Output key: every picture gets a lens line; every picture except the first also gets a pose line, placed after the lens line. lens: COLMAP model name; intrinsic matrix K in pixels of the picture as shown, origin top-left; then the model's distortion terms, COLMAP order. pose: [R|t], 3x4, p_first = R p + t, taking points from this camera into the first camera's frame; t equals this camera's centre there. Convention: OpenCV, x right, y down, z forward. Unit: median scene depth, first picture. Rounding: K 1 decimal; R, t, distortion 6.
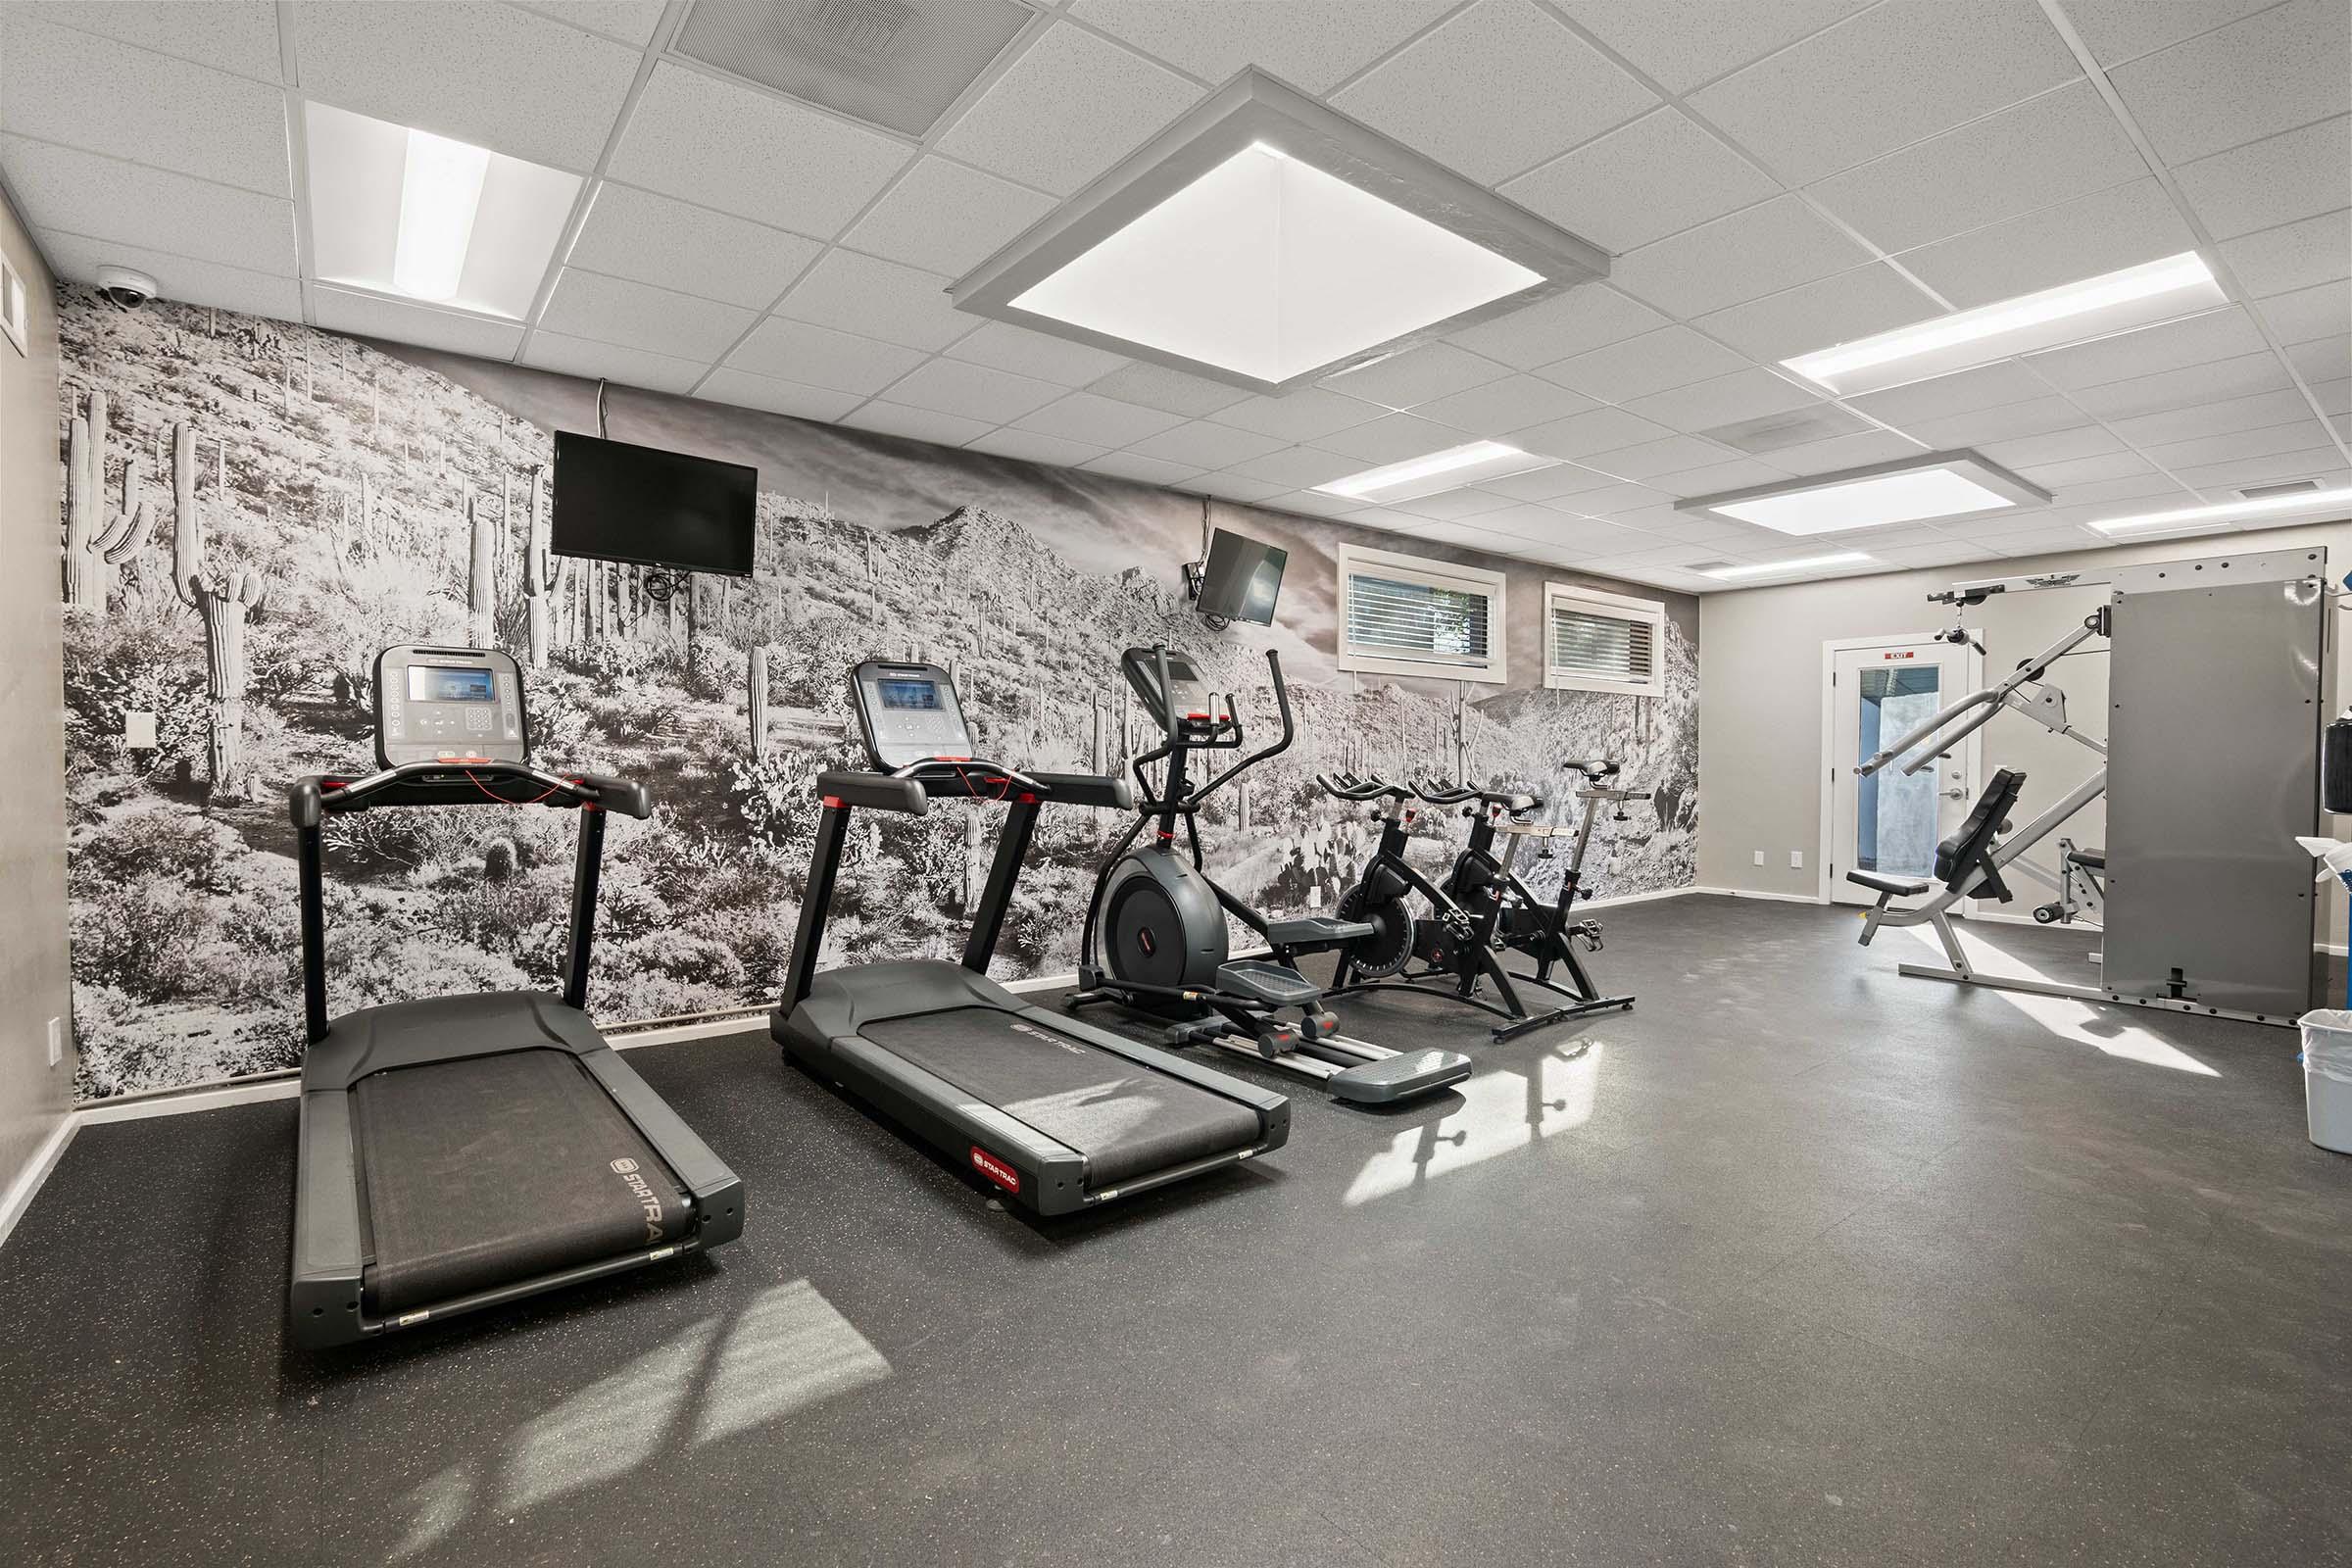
lens RADIAL K [[1087.6, 0, 1173.3], [0, 1087.6, 786.2], [0, 0, 1]] dist [-0.025229, 0.006556]
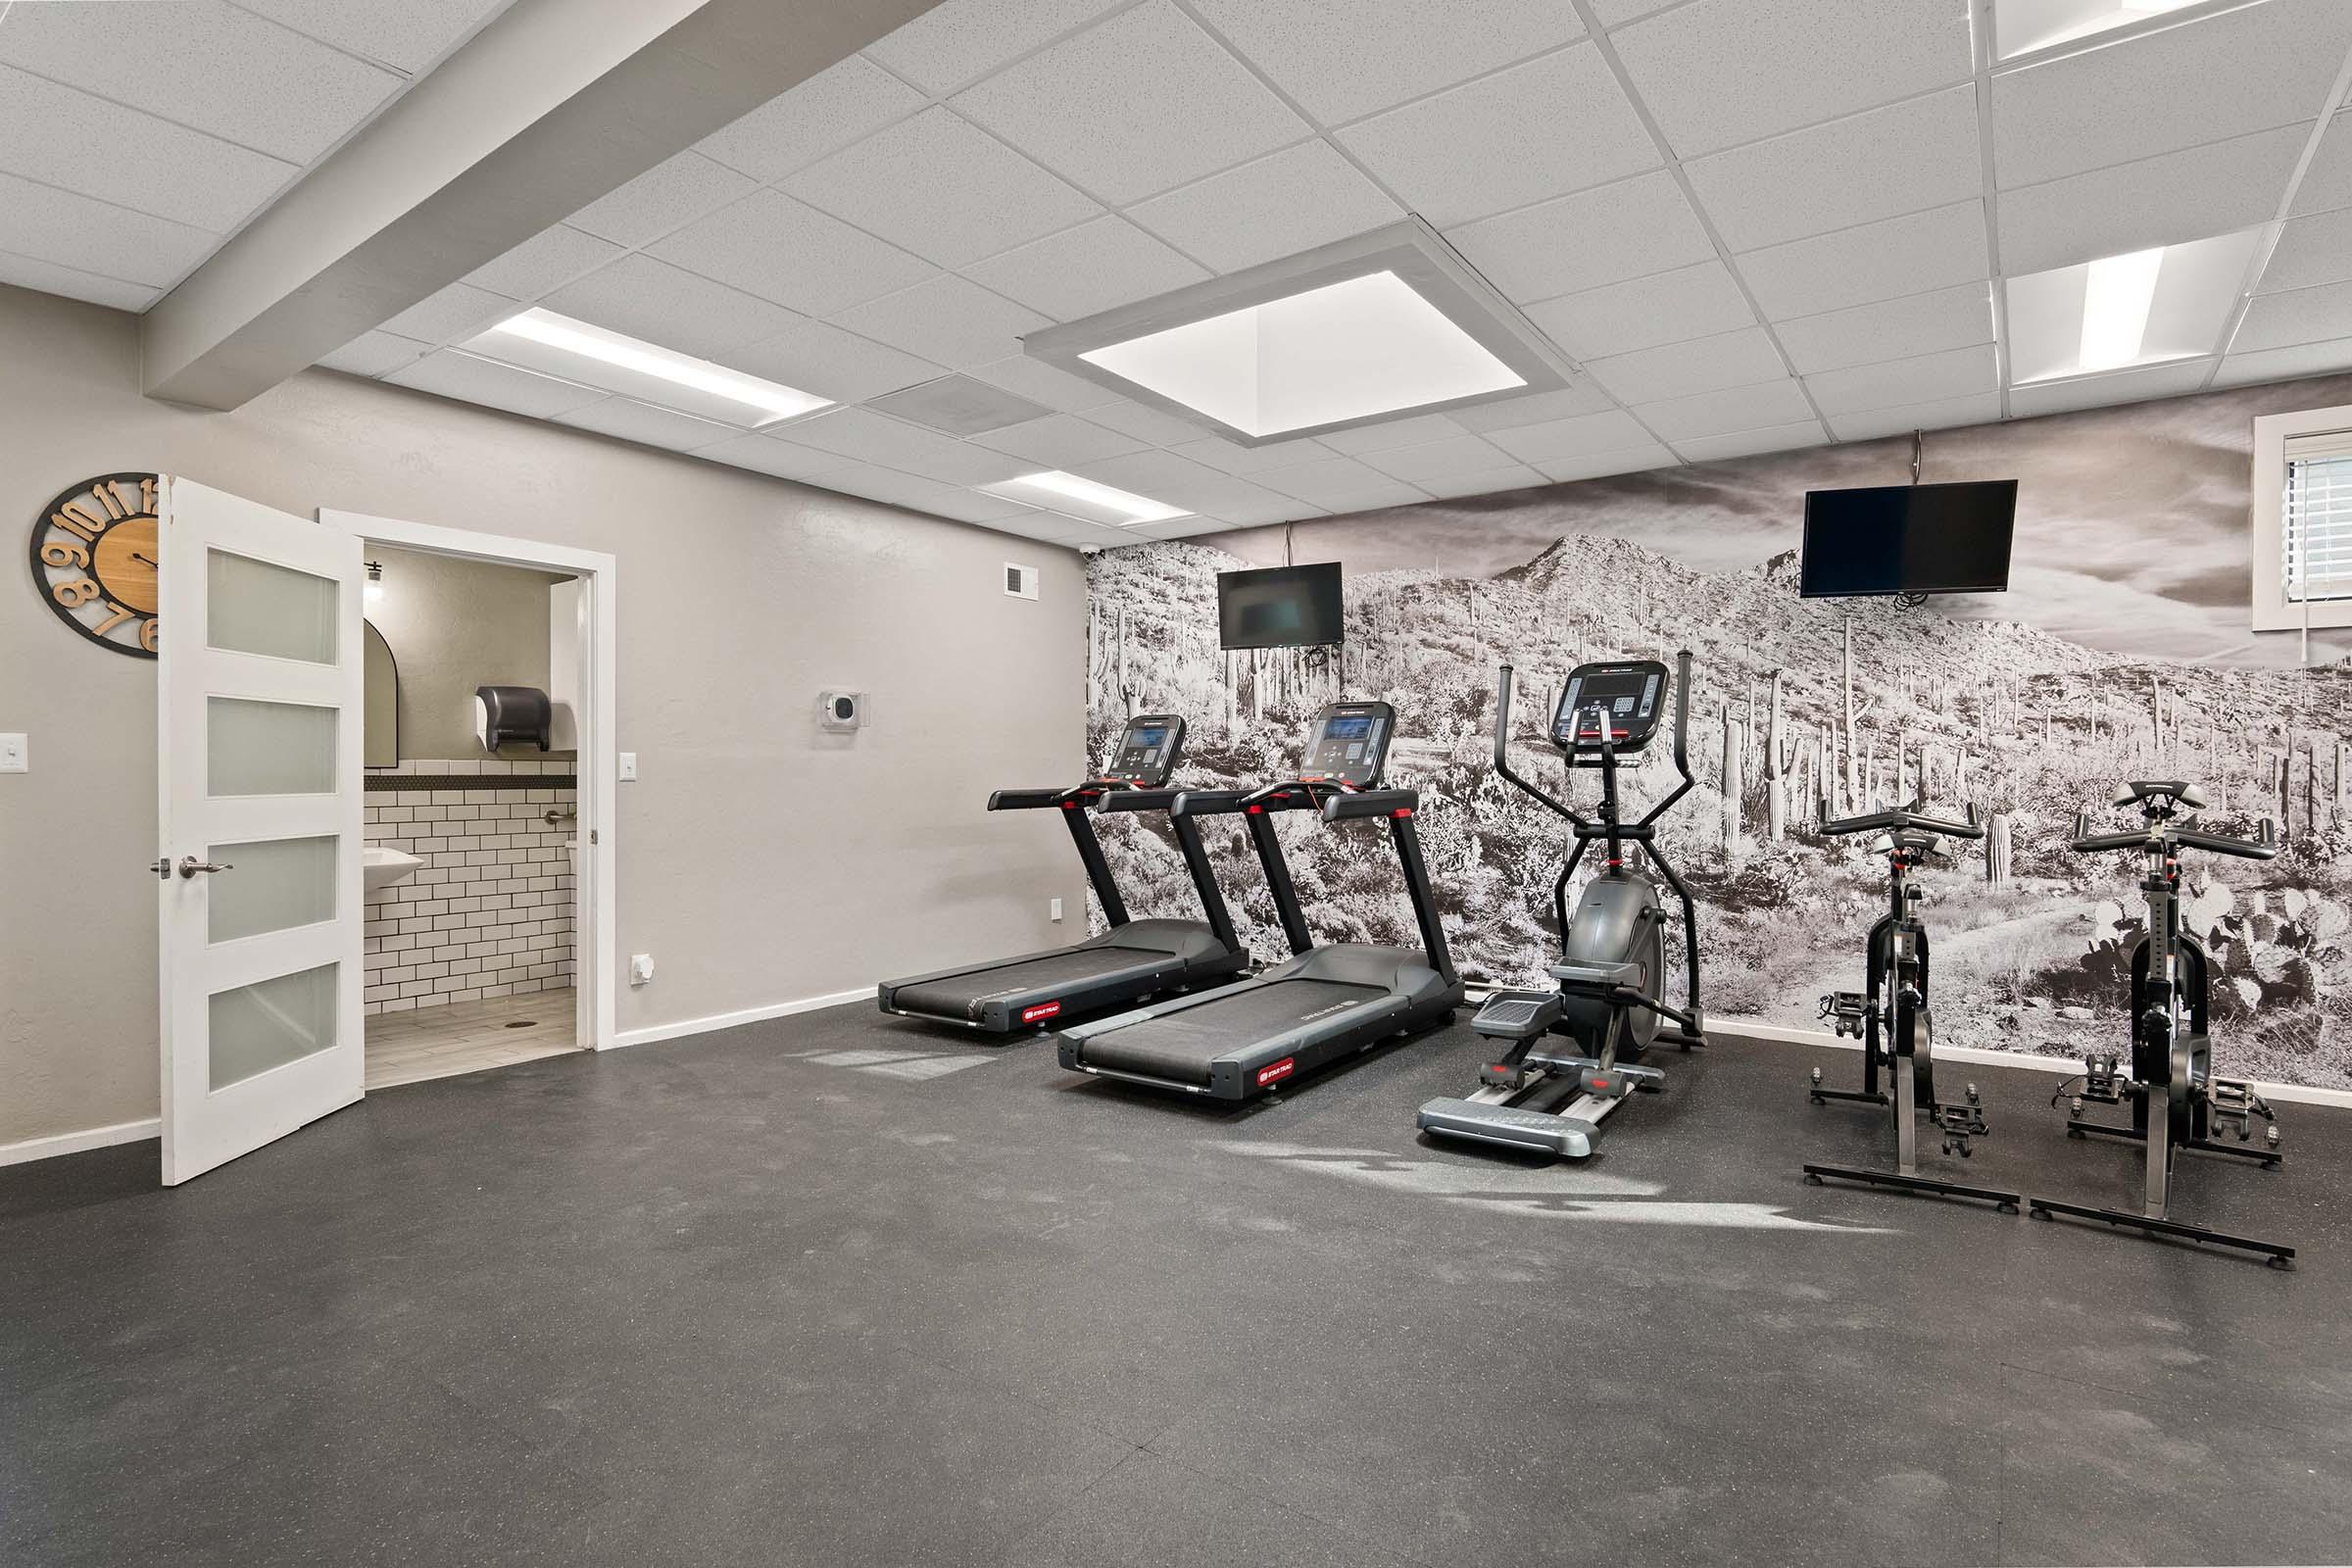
lens RADIAL K [[1185.8, 0, 1176.0], [0, 1185.8, 784.0], [0, 0, 1]] dist [-0.003330, -0.000274]
pose [[0.280861, 0.004299, -0.959739, 0.868460], [-0.024762, 0.999690, -0.002768, -0.009564], [0.959429, 0.024543, 0.280880, 0.360425]]
